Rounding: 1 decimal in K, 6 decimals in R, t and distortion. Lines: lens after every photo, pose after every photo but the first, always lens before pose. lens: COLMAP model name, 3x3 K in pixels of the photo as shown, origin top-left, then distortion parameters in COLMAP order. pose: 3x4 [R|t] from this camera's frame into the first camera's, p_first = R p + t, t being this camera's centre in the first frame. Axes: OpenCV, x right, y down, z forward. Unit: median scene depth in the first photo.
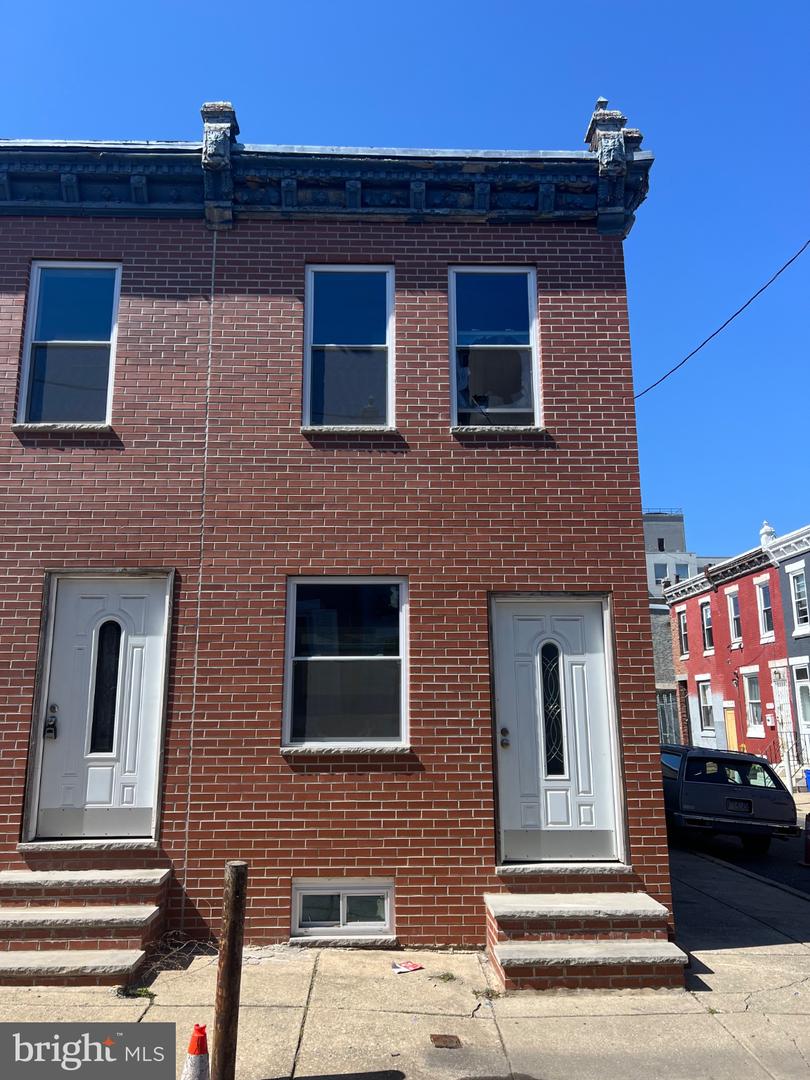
lens RADIAL K [[816.5, 0, 406.3], [0, 816.5, 543.1], [0, 0, 1]] dist [0.060284, -0.071510]
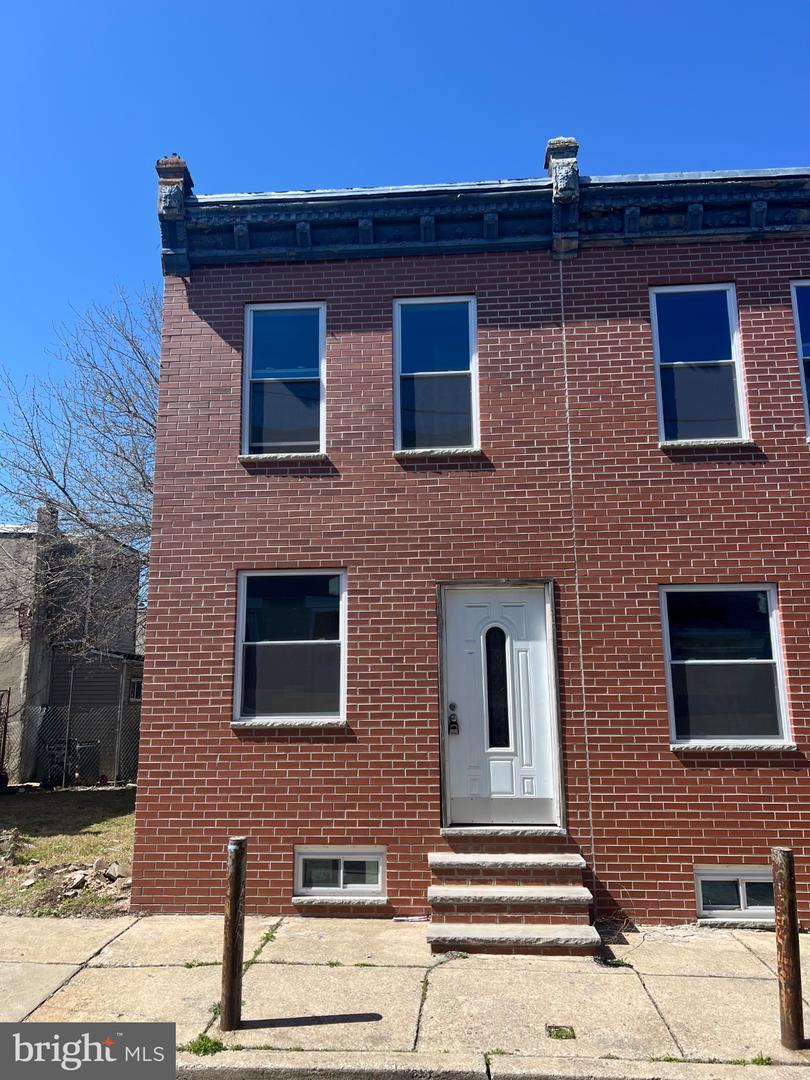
lens RADIAL K [[816.5, 0, 383.4], [0, 816.5, 556.1], [0, 0, 1]] dist [0.060284, -0.071510]
pose [[0.995704, -0.020864, -0.090209, -0.399155], [0.022891, 0.999507, 0.021497, -0.027228], [0.089716, -0.023470, 0.995691, -0.095136]]
